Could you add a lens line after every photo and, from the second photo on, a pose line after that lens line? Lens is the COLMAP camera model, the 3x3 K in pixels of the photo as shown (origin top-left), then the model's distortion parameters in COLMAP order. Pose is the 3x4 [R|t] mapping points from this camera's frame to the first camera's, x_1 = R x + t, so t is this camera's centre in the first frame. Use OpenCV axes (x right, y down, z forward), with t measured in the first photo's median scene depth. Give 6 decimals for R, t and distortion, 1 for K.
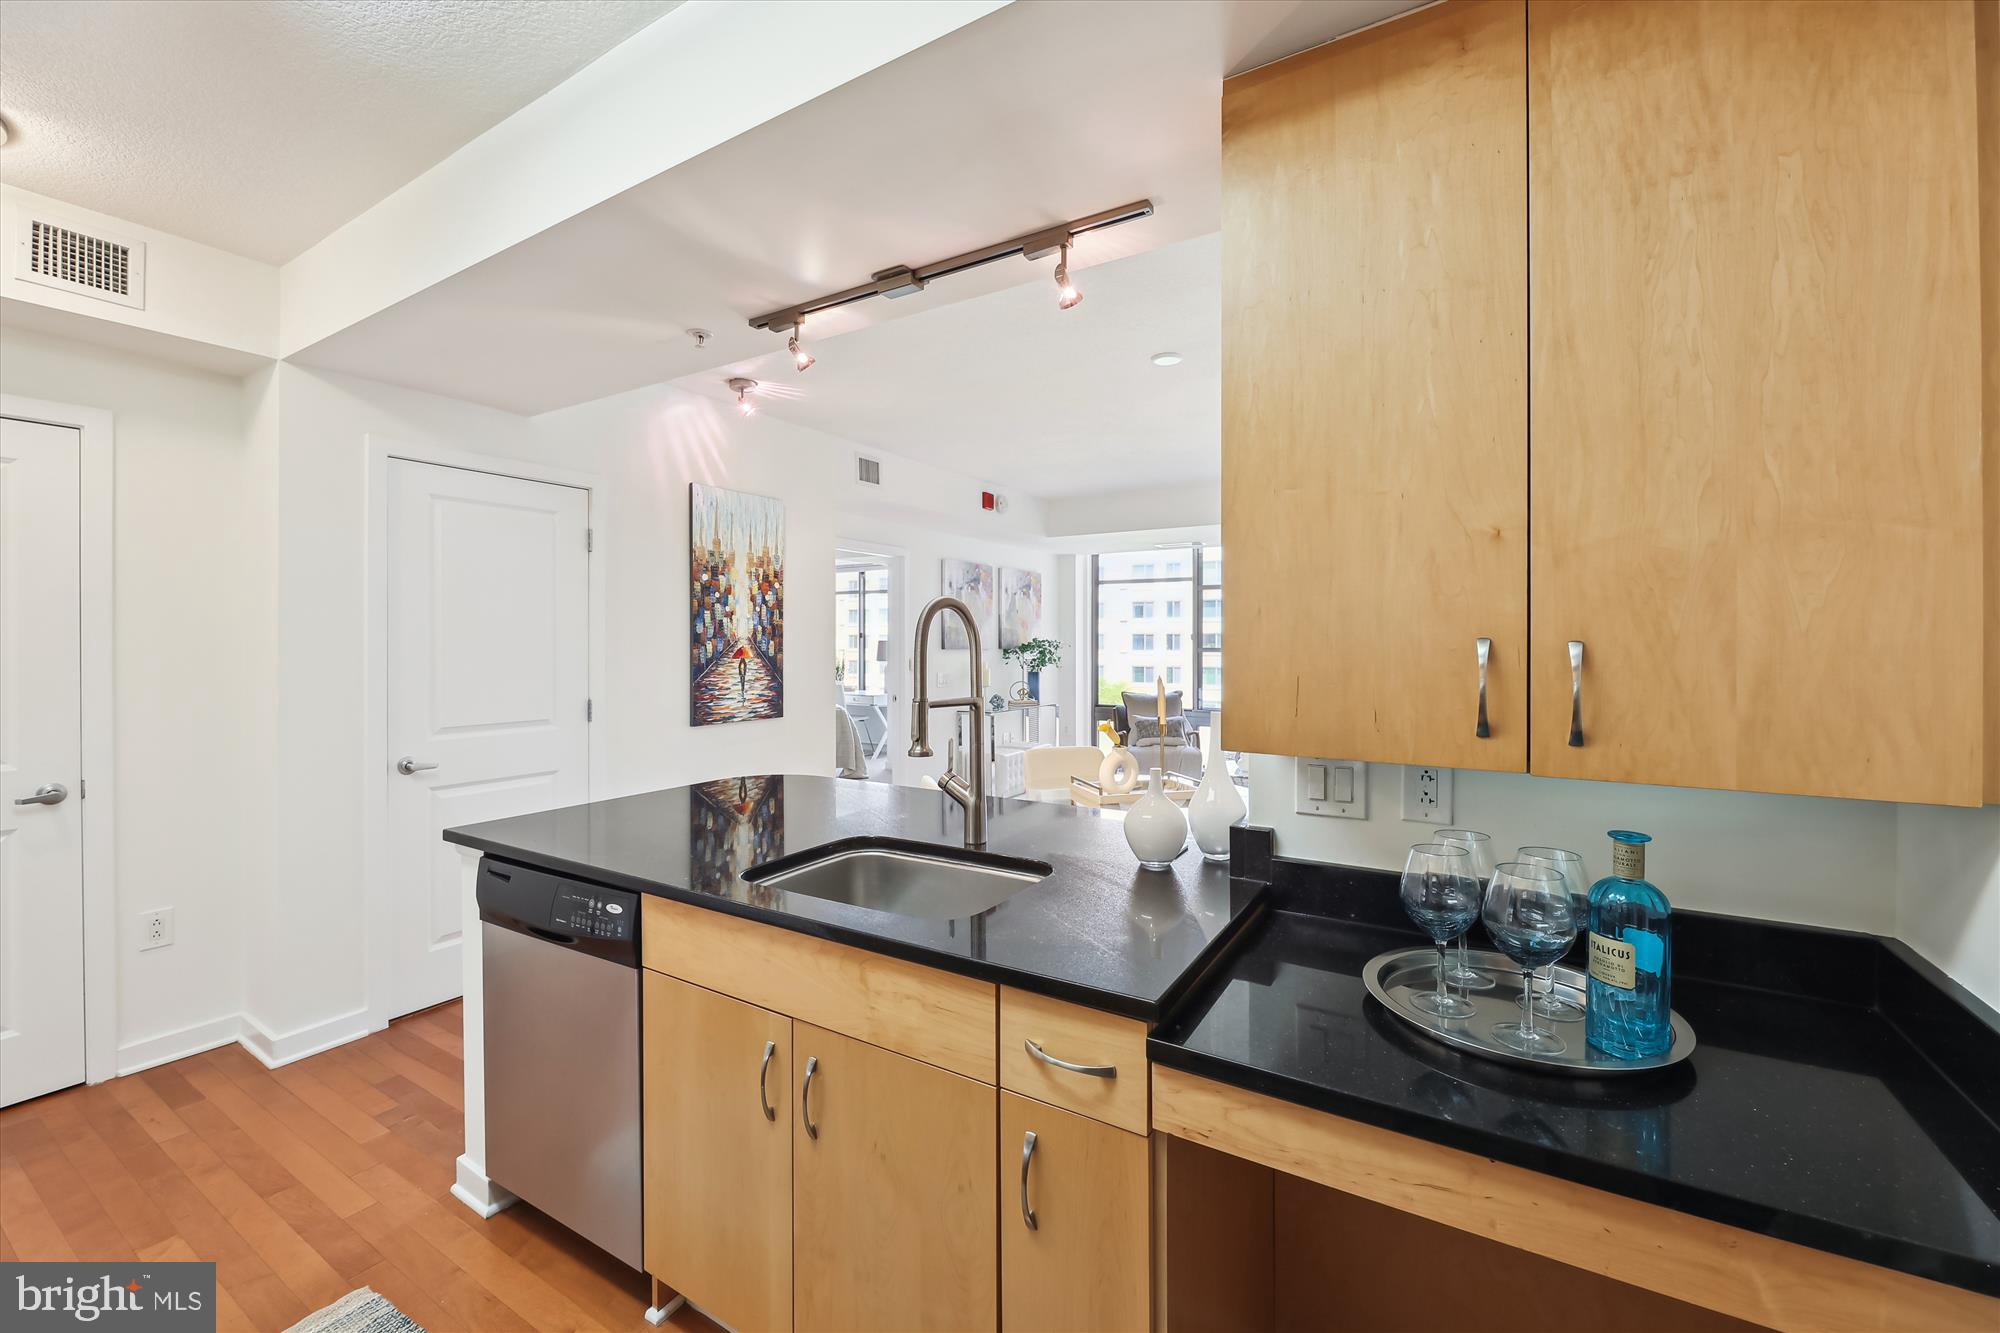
lens RADIAL K [[808.2, 0, 995.3], [0, 808.2, 659.9], [0, 0, 1]] dist [-0.001382, -0.000158]
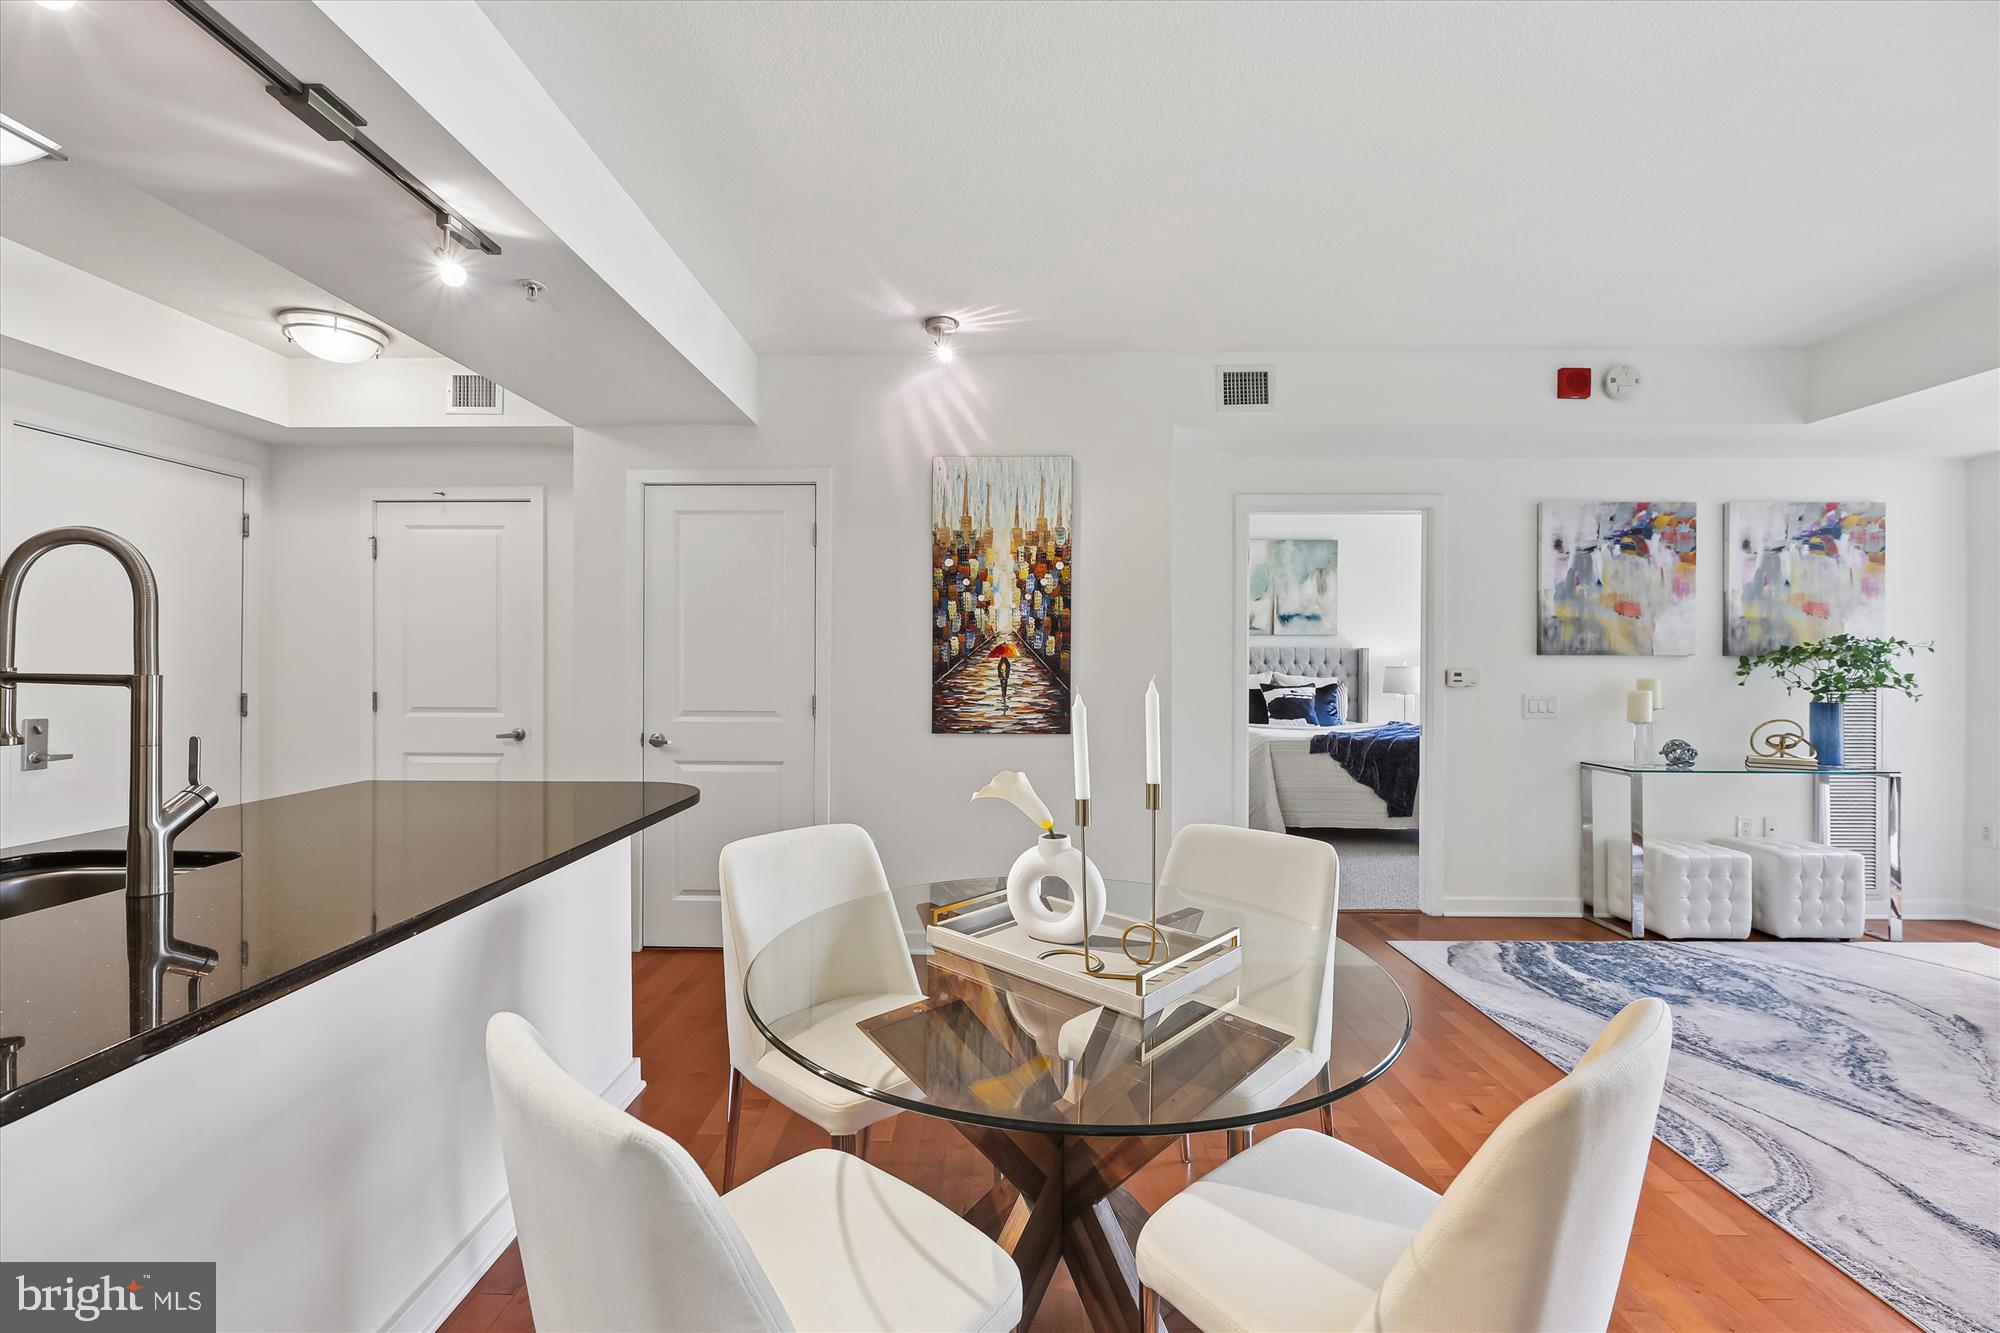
lens RADIAL K [[827.4, 0, 1000.0], [0, 827.4, 666.5], [0, 0, 1]] dist [-0.001483, -0.000944]
pose [[0.513313, 0.009136, -0.858153, 0.402361], [-0.022725, 0.999737, -0.002949, 0.009893], [0.857901, 0.021015, 0.513385, 0.553522]]
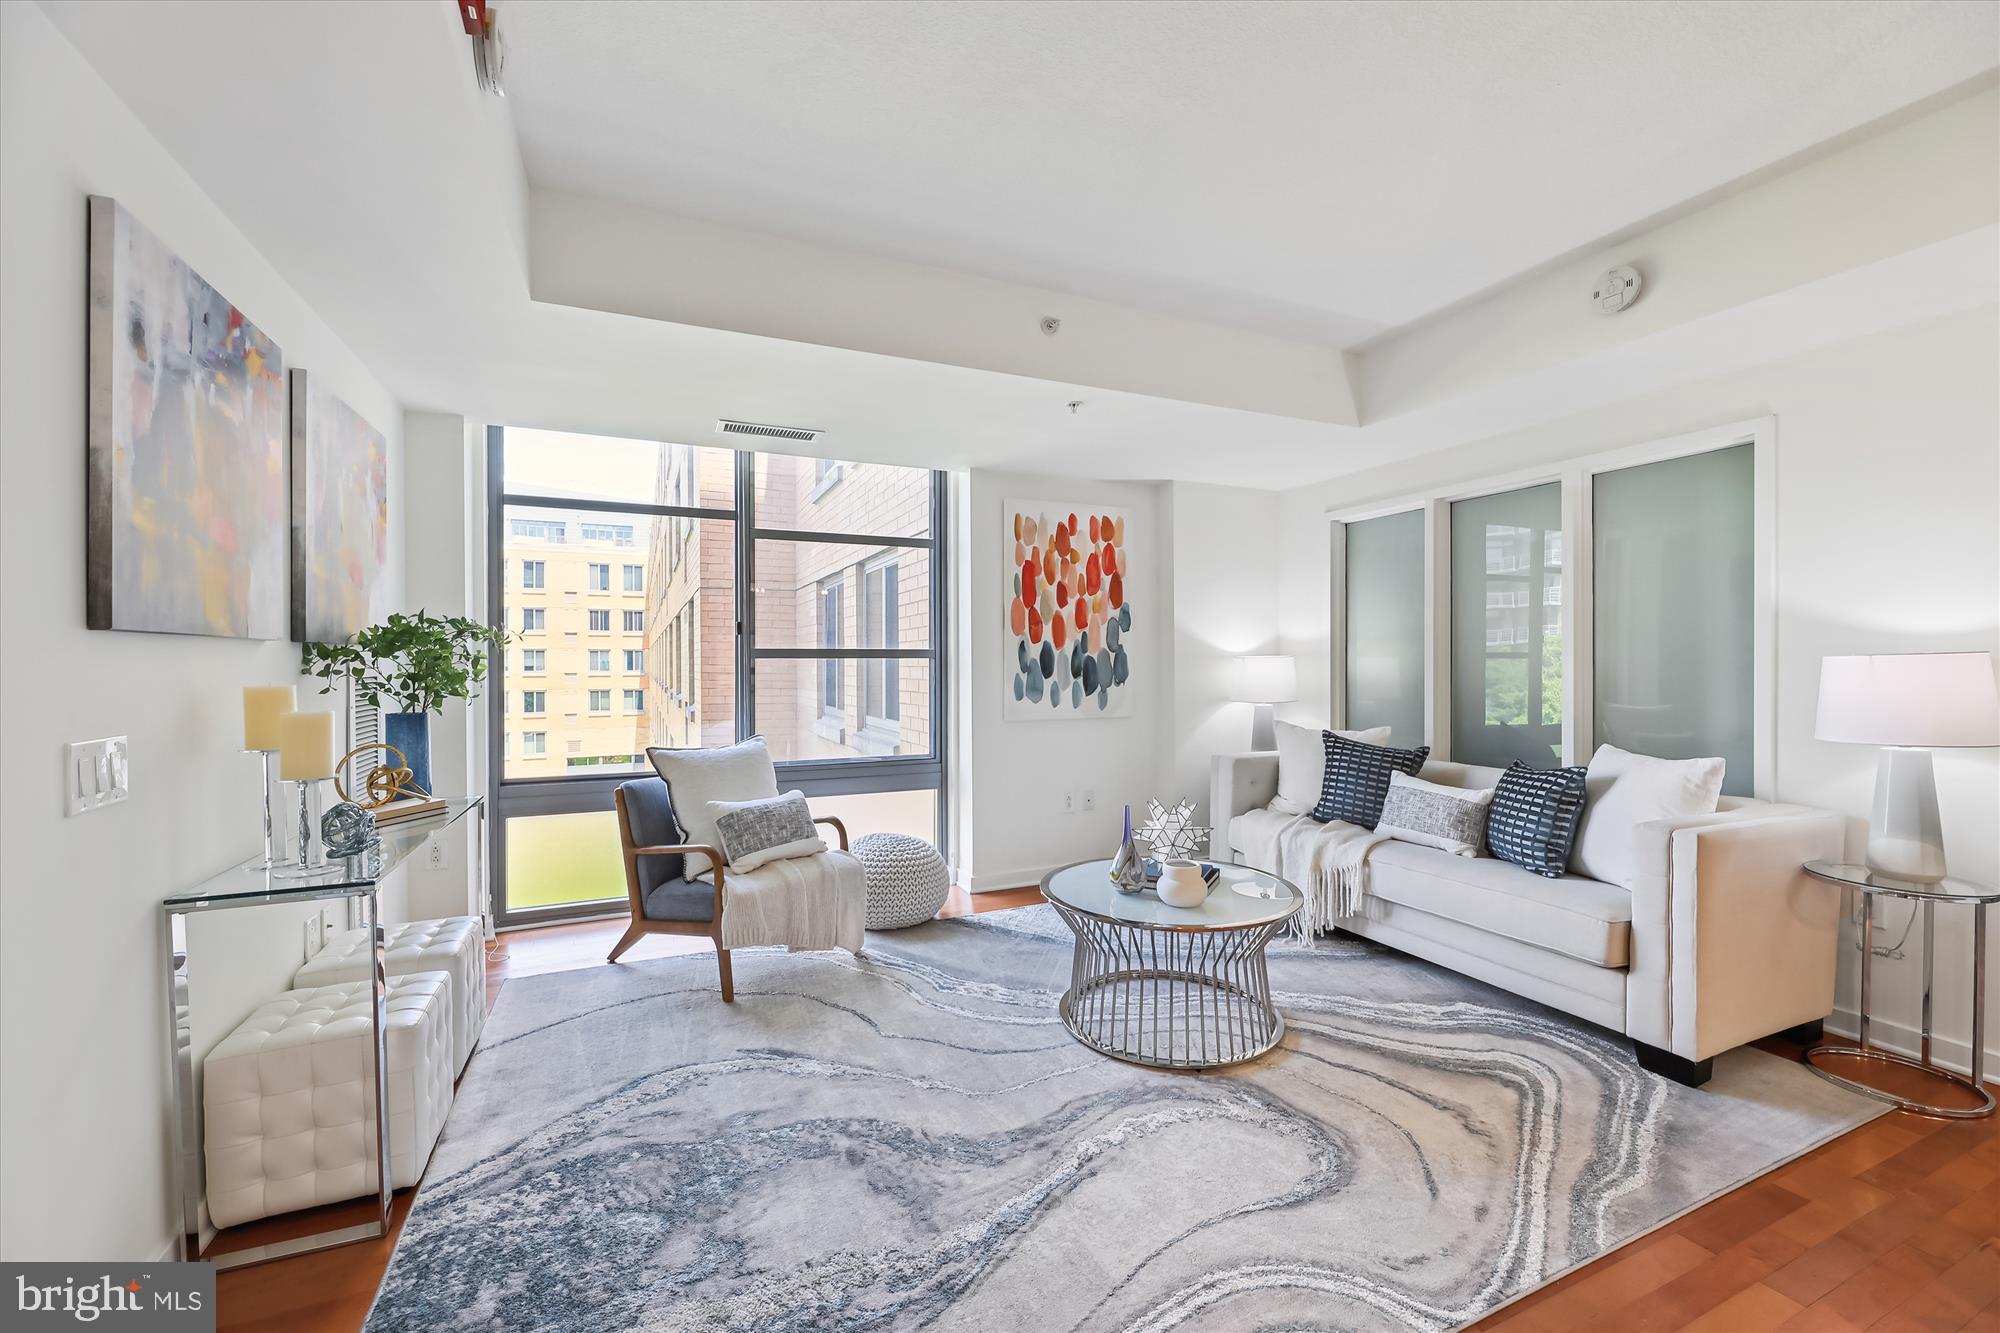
lens RADIAL K [[808.2, 0, 995.3], [0, 808.2, 659.9], [0, 0, 1]] dist [-0.001382, -0.000158]
pose [[0.566934, 0.001832, 0.823761, -0.165763], [0.020004, 0.999672, -0.015990, 0.005073], [-0.823520, 0.025544, 0.566711, 1.098699]]
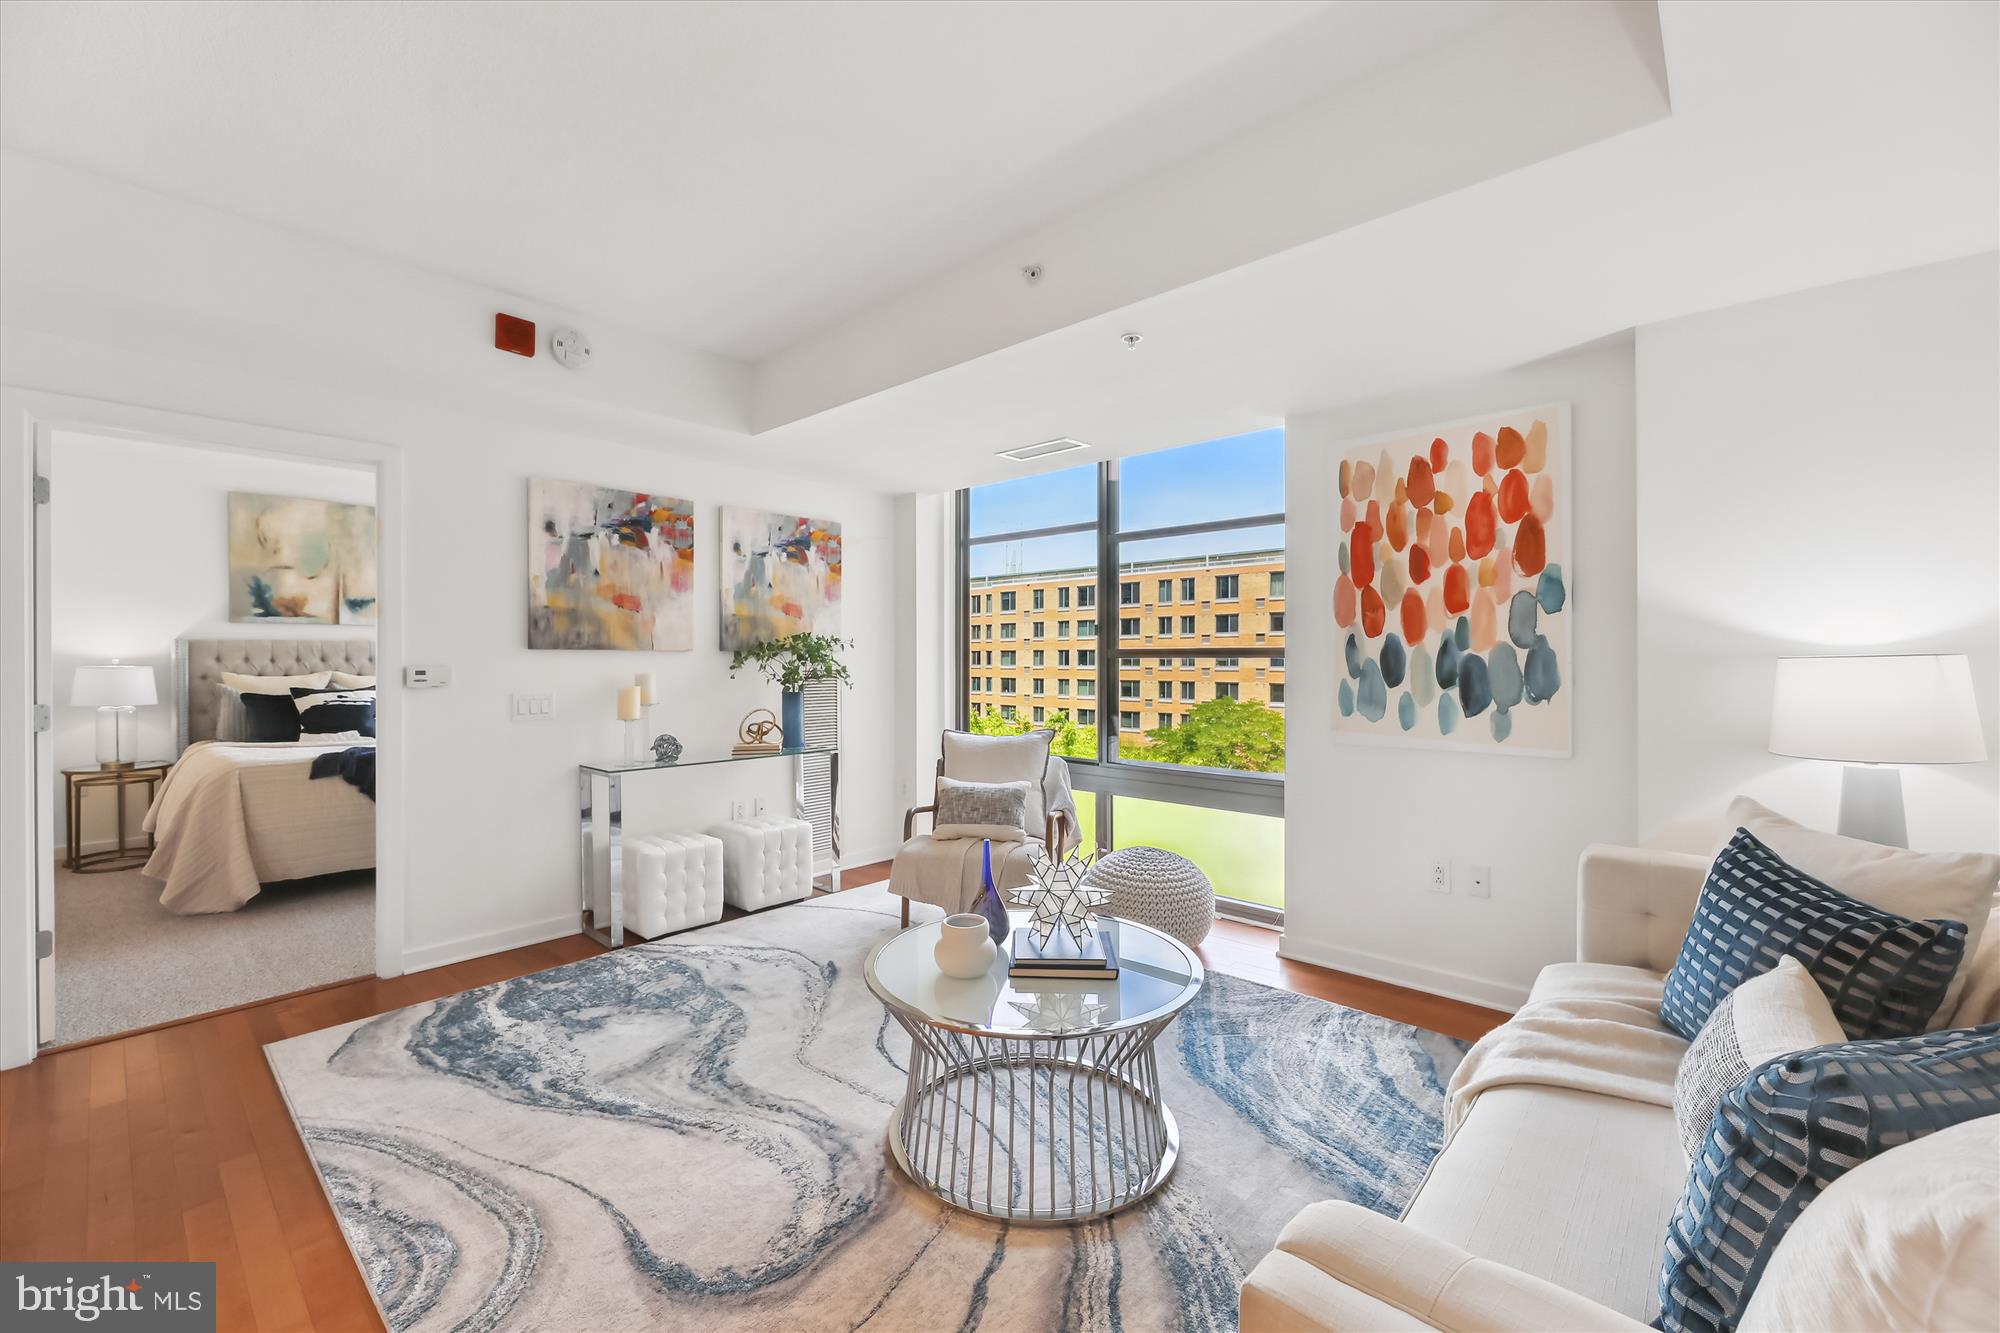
lens RADIAL K [[808.2, 0, 995.3], [0, 808.2, 659.9], [0, 0, 1]] dist [-0.001382, -0.000158]
pose [[0.982913, 0.000804, -0.184071, 0.525444], [-0.004521, 0.999794, -0.019776, 0.004895], [0.184017, 0.020271, 0.982714, 0.856512]]
